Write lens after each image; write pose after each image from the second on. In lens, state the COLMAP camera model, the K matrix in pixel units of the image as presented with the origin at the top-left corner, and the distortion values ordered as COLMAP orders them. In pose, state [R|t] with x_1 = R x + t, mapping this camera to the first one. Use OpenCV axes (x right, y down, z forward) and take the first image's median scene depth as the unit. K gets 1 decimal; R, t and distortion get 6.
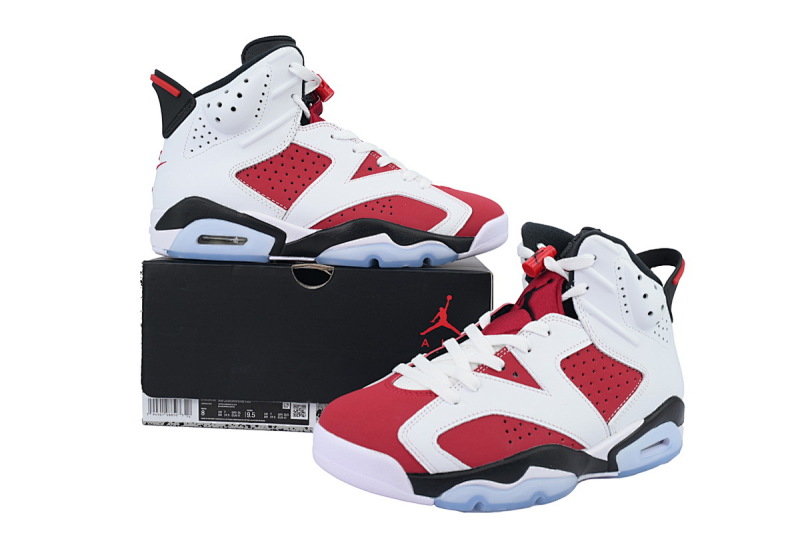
lens RADIAL K [[671.2, 0, 400.0], [0, 671.2, 266.5], [0, 0, 1]] dist [0.008549, 0.003012]
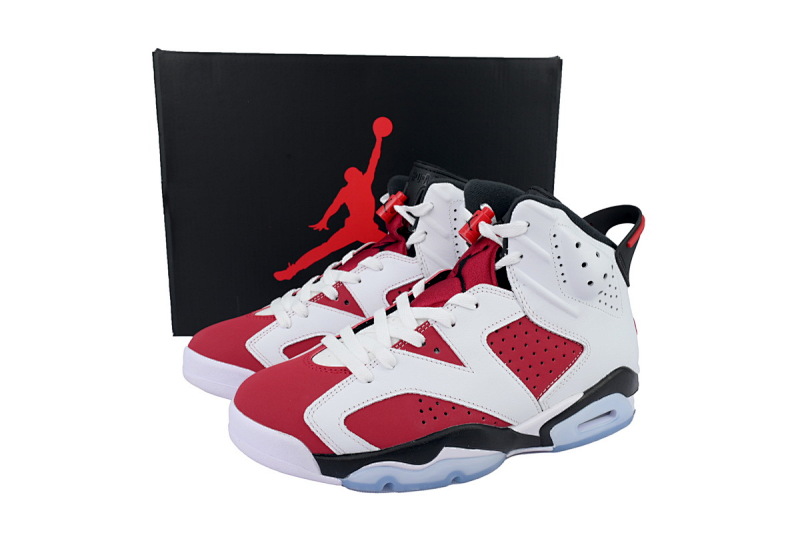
lens RADIAL K [[671.2, 0, 400.0], [0, 671.2, 266.5], [0, 0, 1]] dist [0.008549, 0.003012]
pose [[0.996015, -0.005190, -0.089032, 0.199613], [0.016046, 0.992443, 0.121650, -0.072157], [0.087728, -0.122594, 0.988572, 0.065614]]
